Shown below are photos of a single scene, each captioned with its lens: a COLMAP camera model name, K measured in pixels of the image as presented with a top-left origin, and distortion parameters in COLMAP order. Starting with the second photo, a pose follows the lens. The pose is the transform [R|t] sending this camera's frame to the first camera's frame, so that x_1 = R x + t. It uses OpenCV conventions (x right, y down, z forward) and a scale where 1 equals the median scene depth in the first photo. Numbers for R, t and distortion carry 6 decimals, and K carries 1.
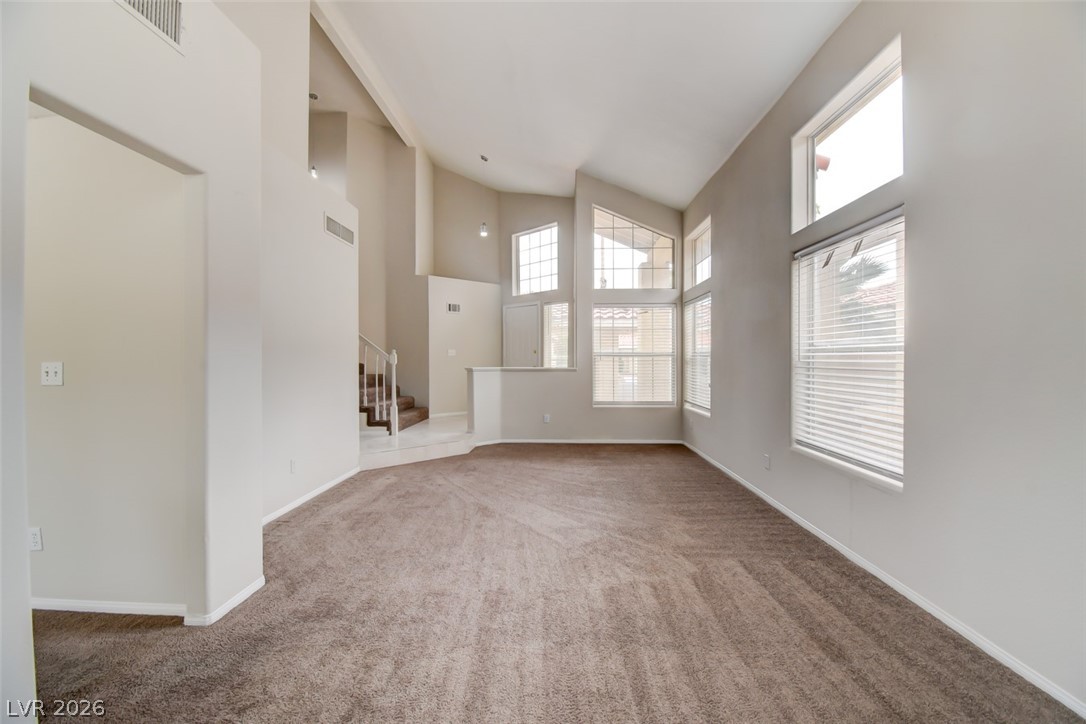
lens RADIAL K [[478.2, 0, 545.2], [0, 478.2, 355.5], [0, 0, 1]] dist [0.005407, -0.015131]
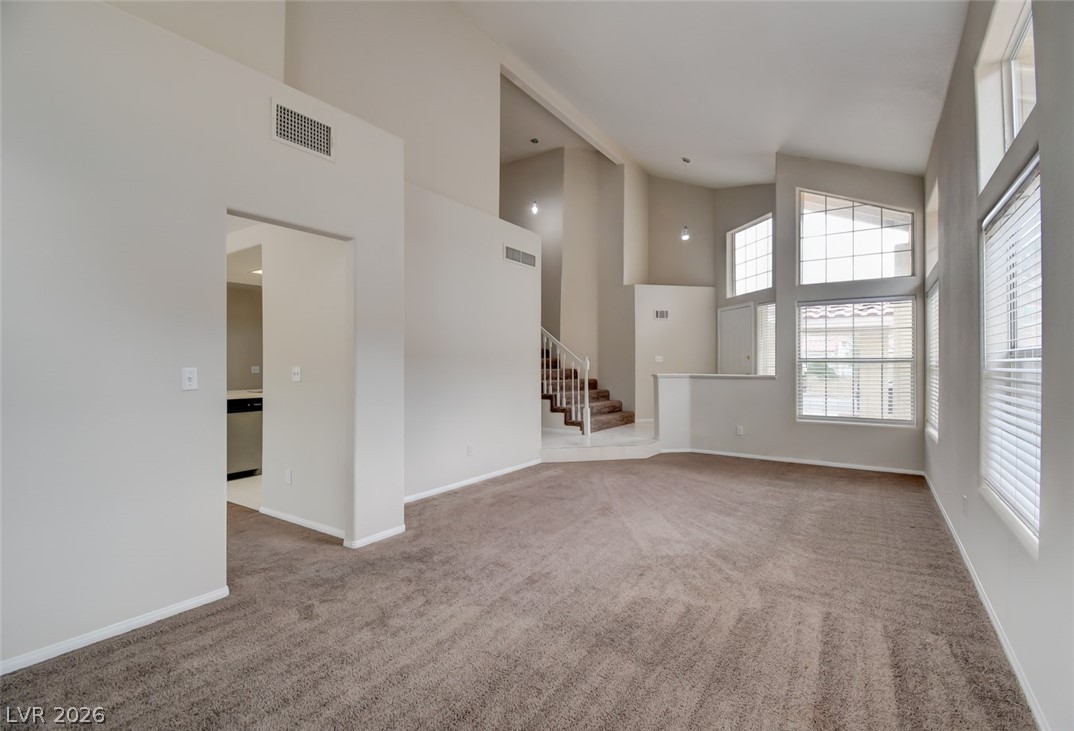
lens RADIAL K [[482.6, 0, 548.9], [0, 482.6, 360.0], [0, 0, 1]] dist [-0.004765, -0.007081]
pose [[0.850327, -0.004120, -0.526238, 0.292879], [0.002368, 0.999989, -0.004002, -0.000852], [0.526249, 0.002157, 0.850328, 0.030289]]
